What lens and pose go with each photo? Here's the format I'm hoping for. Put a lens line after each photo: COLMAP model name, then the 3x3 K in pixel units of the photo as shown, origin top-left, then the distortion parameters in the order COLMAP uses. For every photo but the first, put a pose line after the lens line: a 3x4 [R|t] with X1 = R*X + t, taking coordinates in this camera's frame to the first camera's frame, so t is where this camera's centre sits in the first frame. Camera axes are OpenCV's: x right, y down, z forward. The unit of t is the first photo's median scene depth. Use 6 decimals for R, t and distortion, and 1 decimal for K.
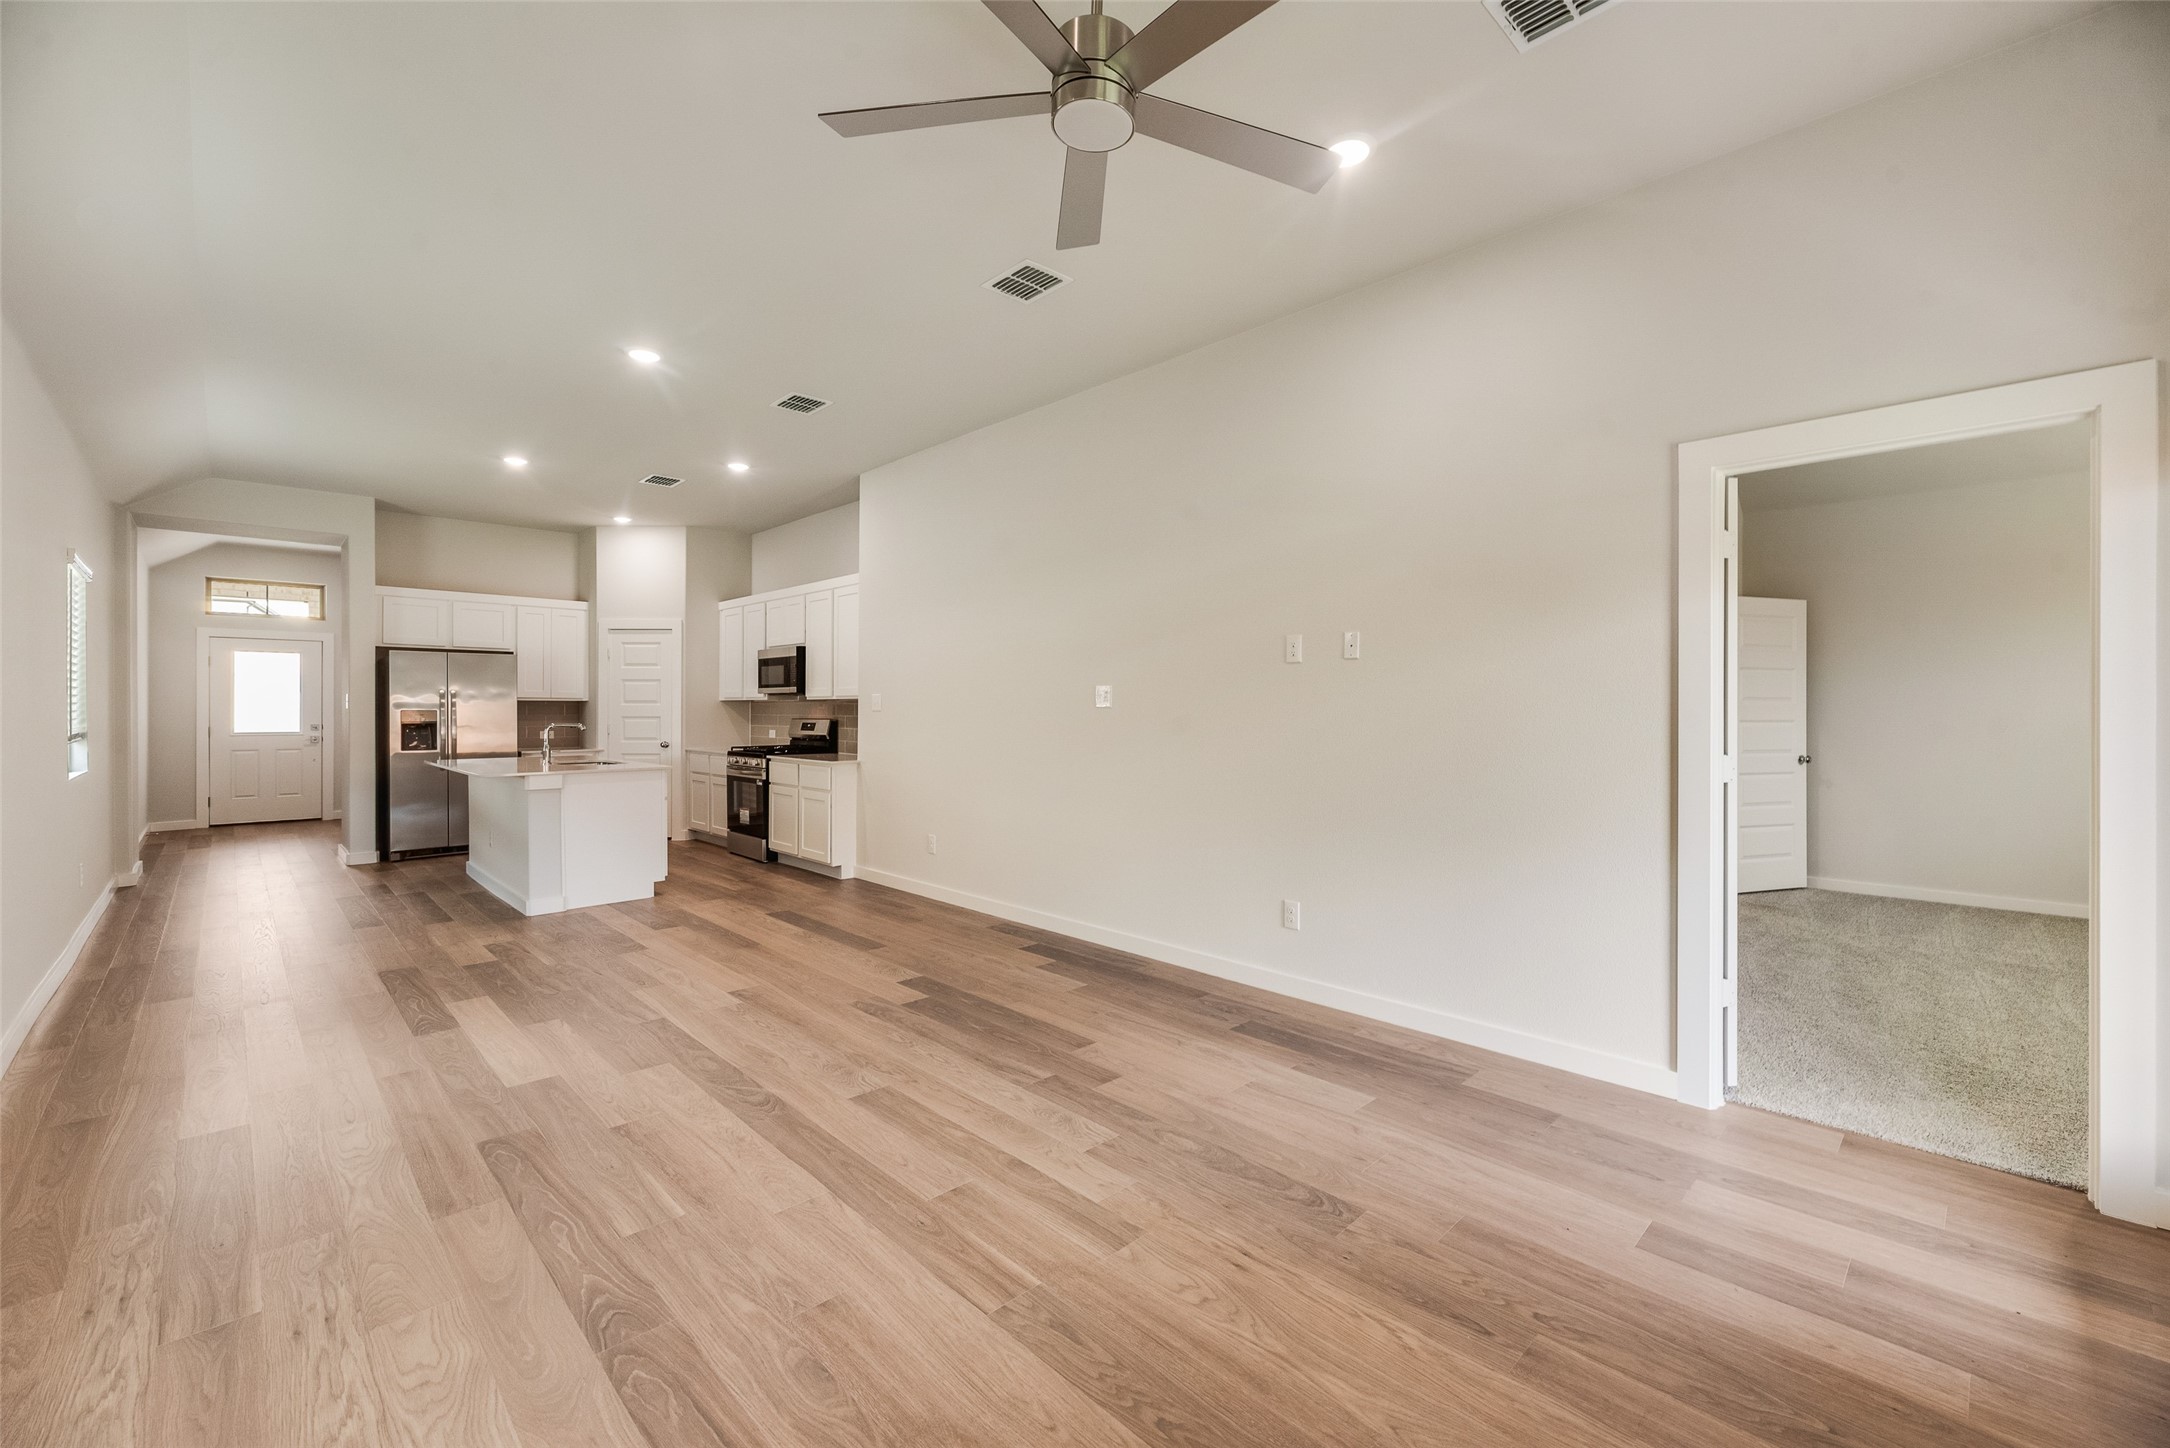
lens RADIAL K [[877.9, 0, 1099.9], [0, 877.9, 723.6], [0, 0, 1]] dist [0.002998, 0.001664]
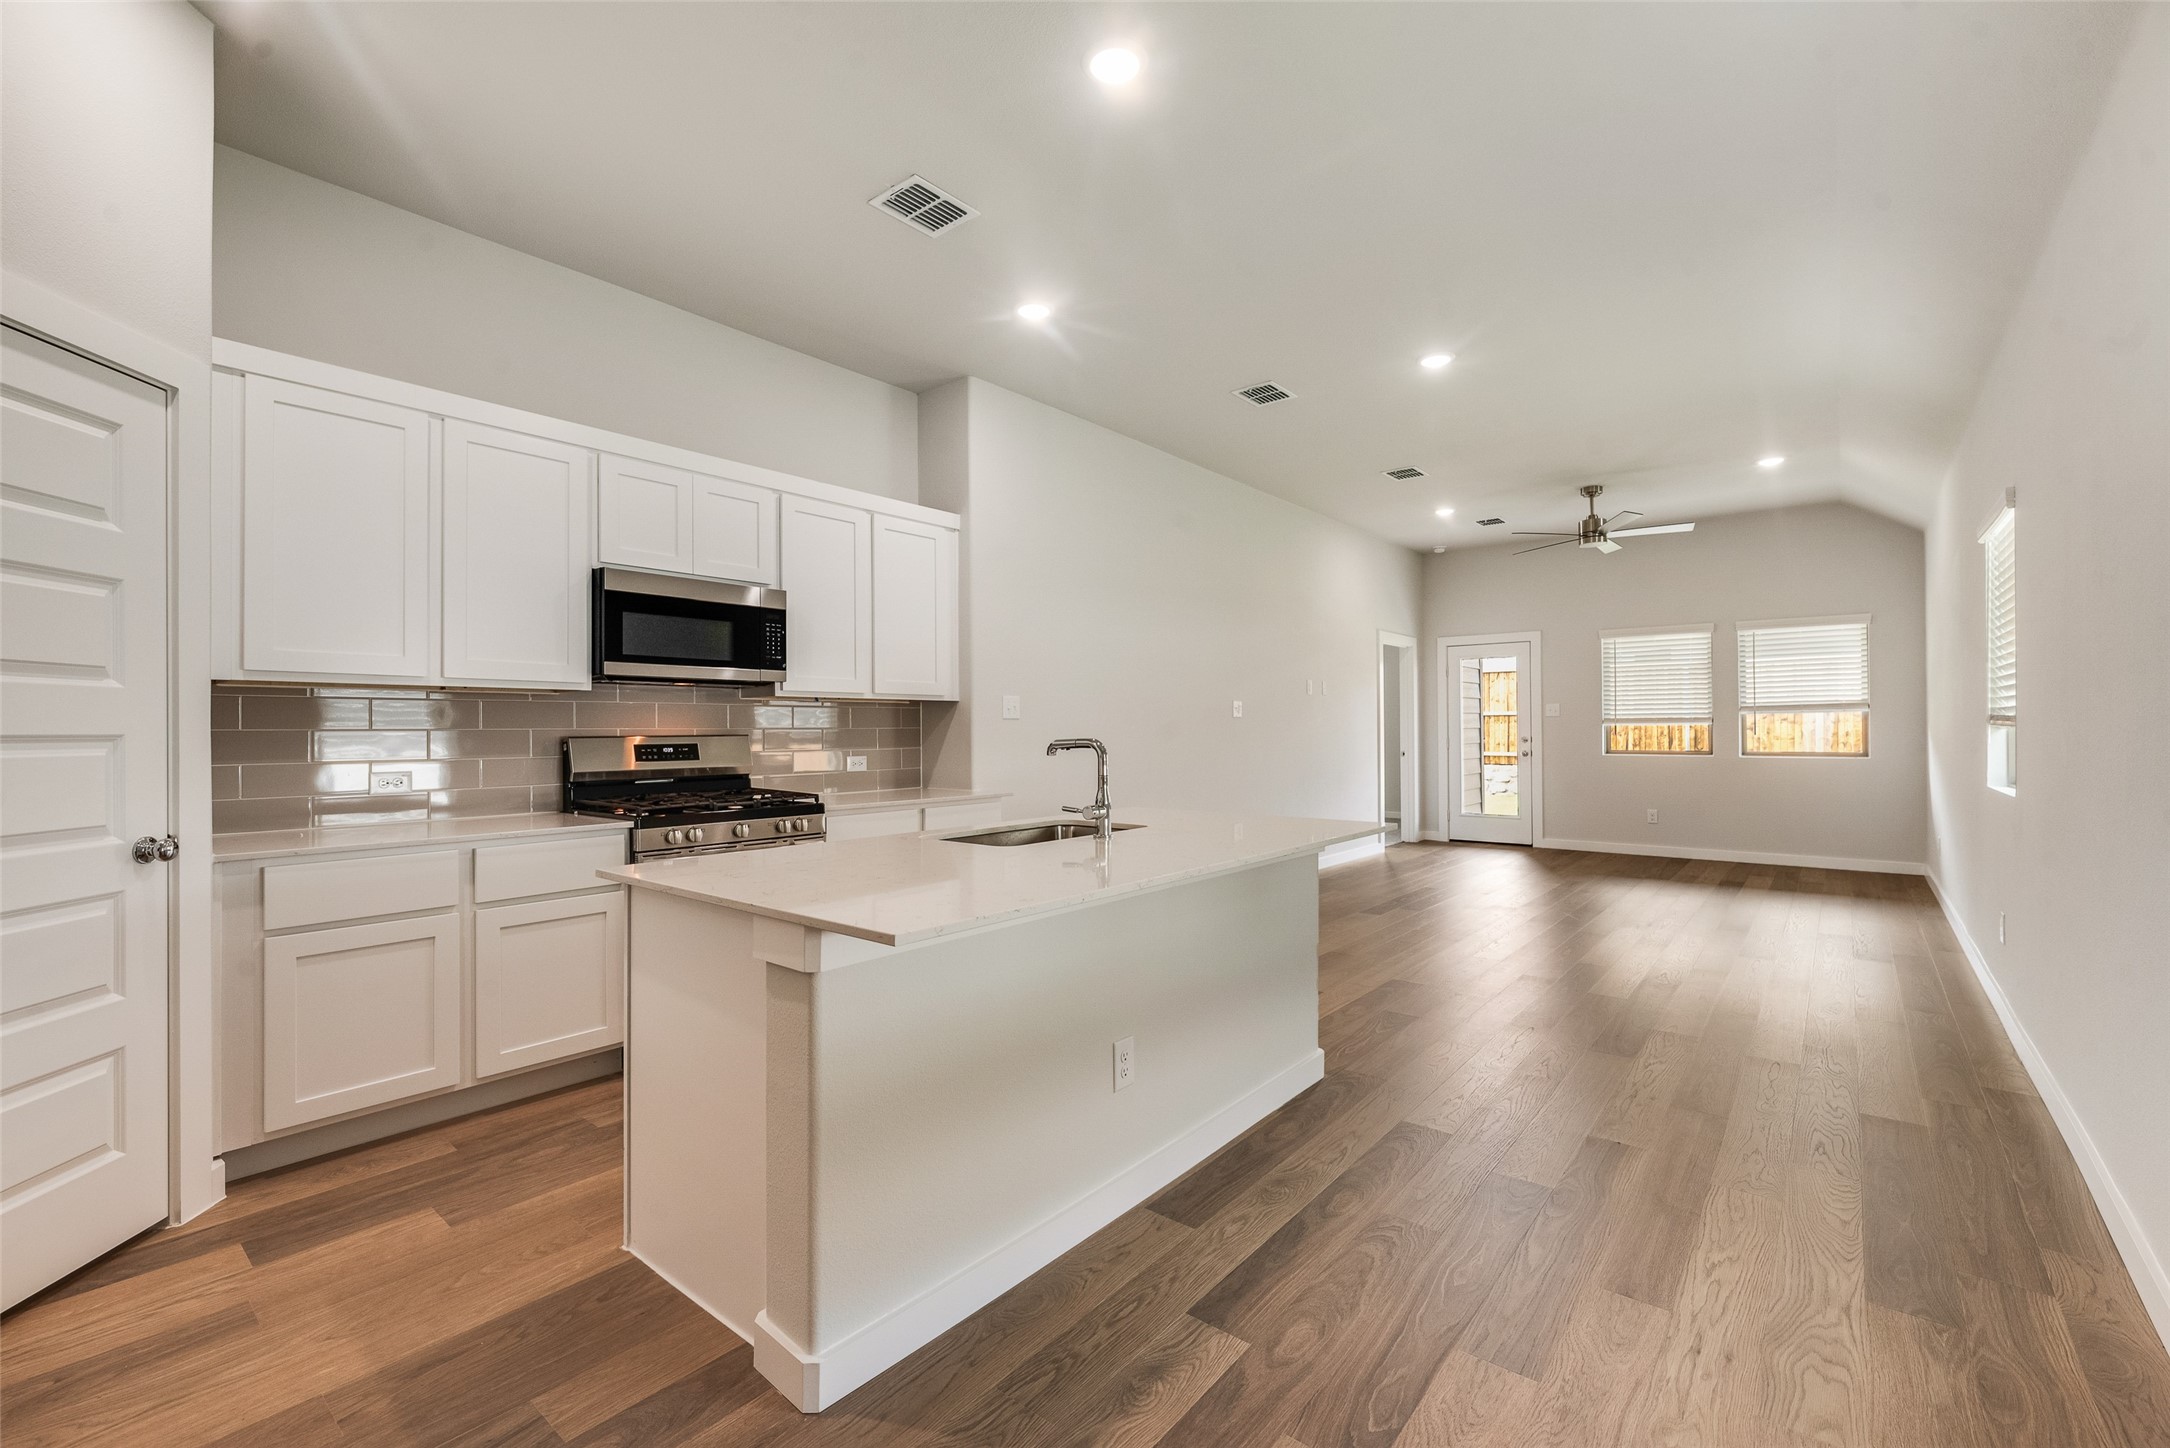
lens RADIAL K [[915.4, 0, 1094.7], [0, 915.4, 717.2], [0, 0, 1]] dist [0.003167, 0.000111]
pose [[-0.108462, 0.015299, 0.993983, -0.841593], [0.024707, 0.999614, -0.012689, -0.003246], [-0.993793, 0.023182, -0.108798, 0.830209]]
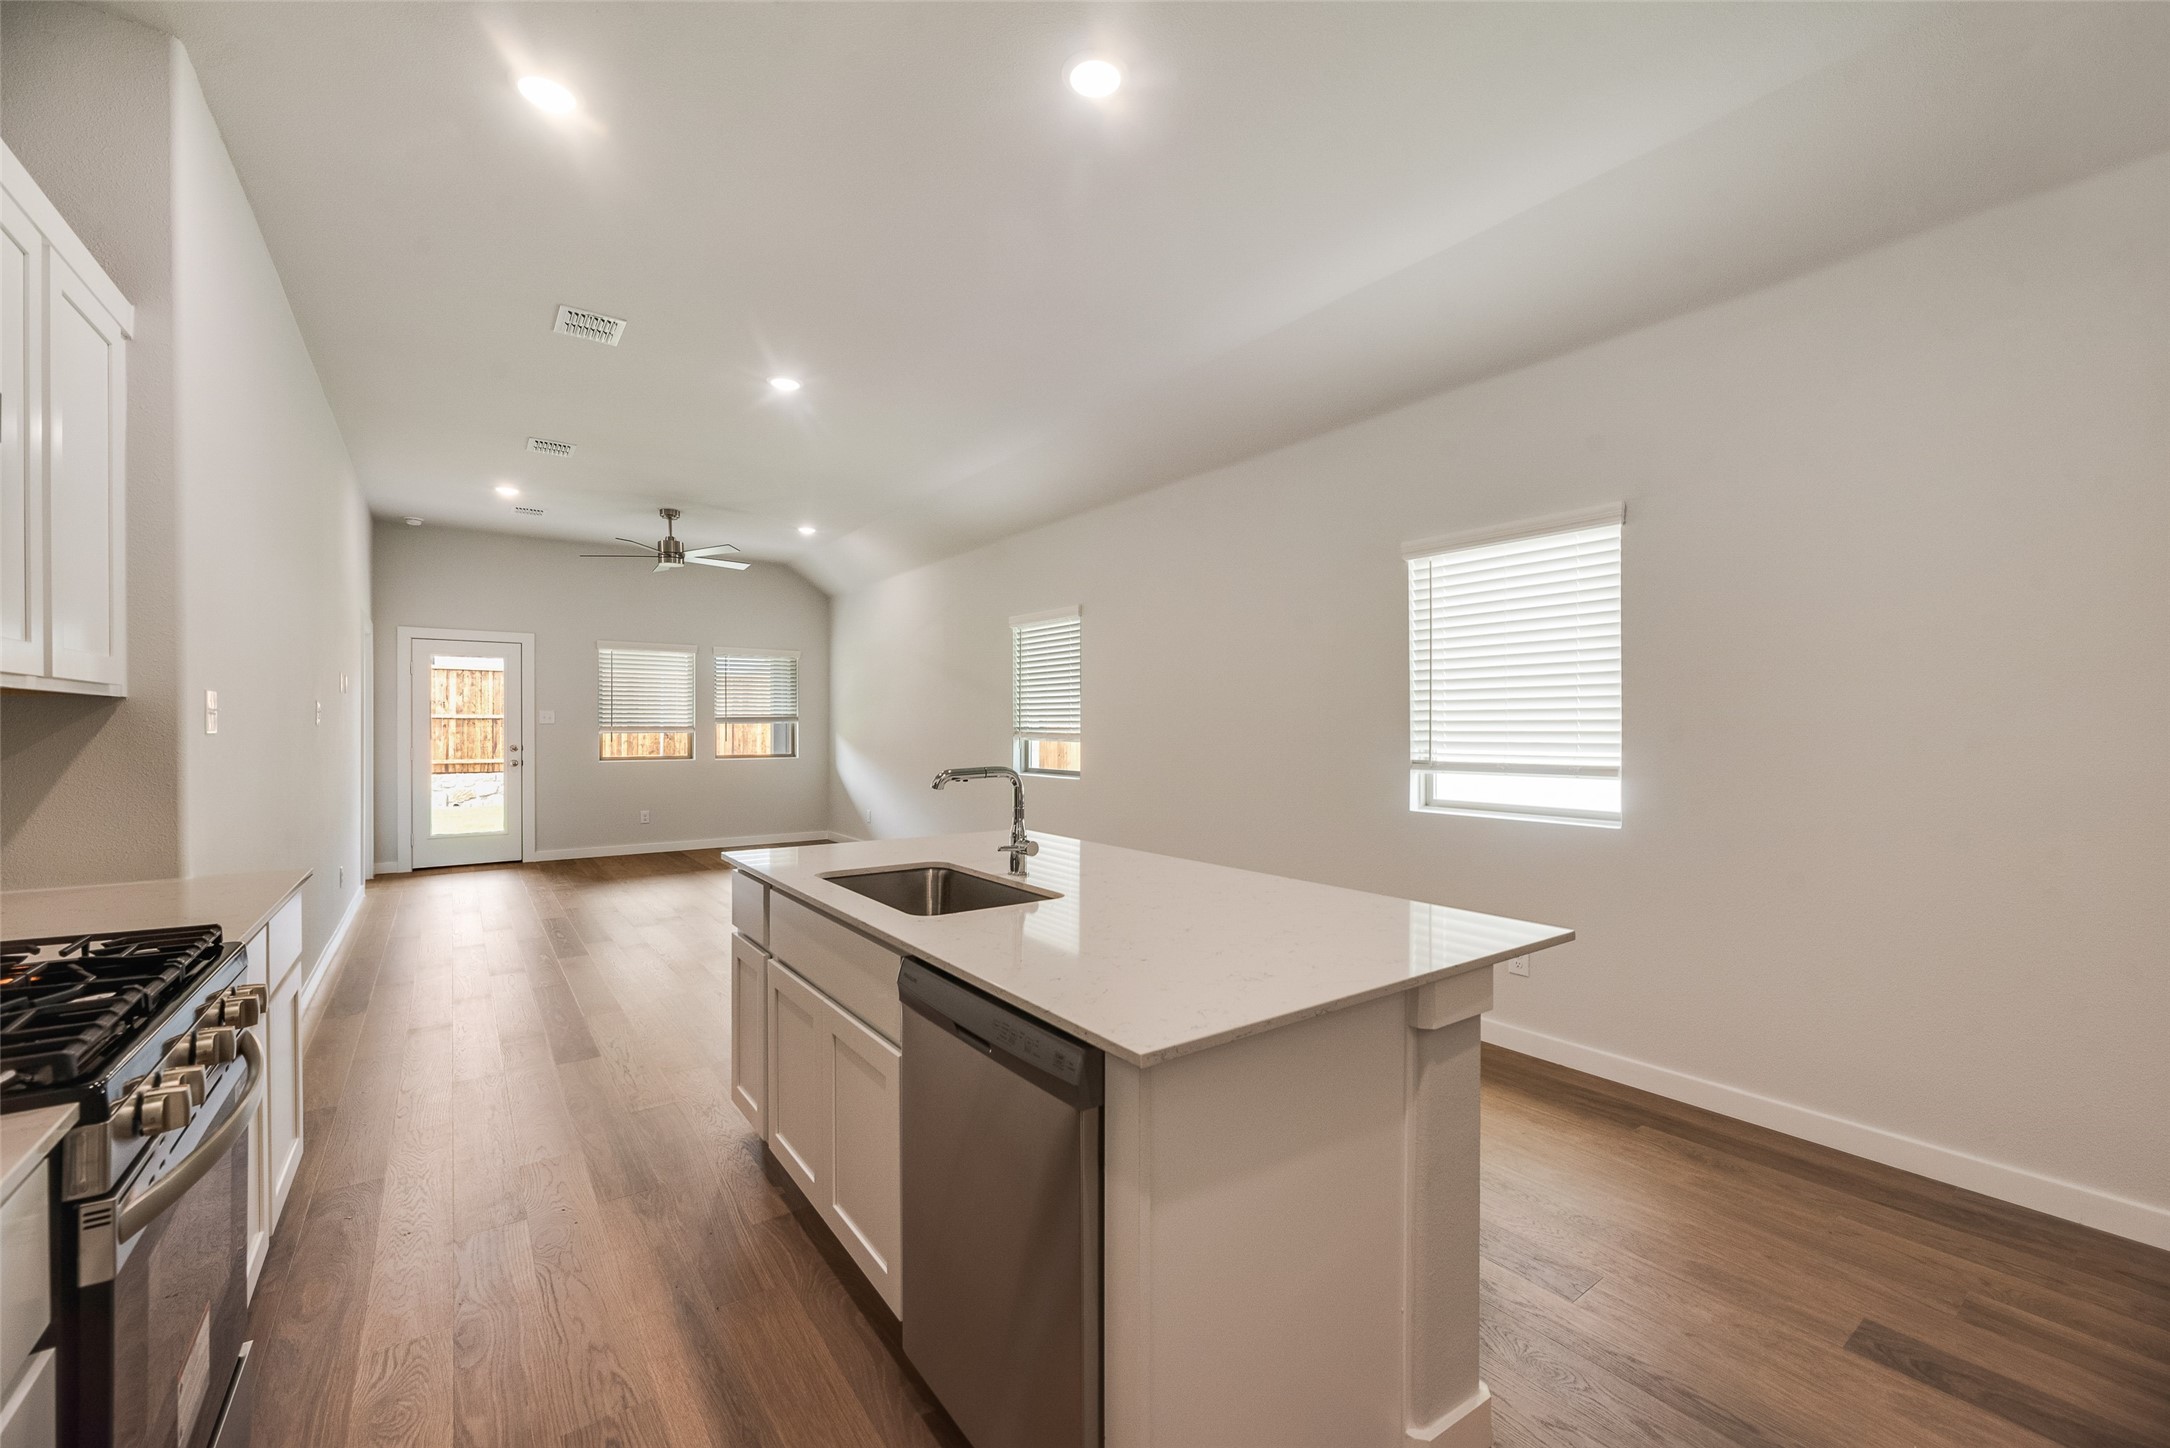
lens RADIAL K [[877.9, 0, 1086.5], [0, 877.9, 726.9], [0, 0, 1]] dist [0.002998, 0.001664]
pose [[-0.988143, 0.000404, 0.153538, -0.570182], [0.003412, 0.999807, 0.019325, -0.019030], [-0.153500, 0.019620, -0.987954, 1.085688]]
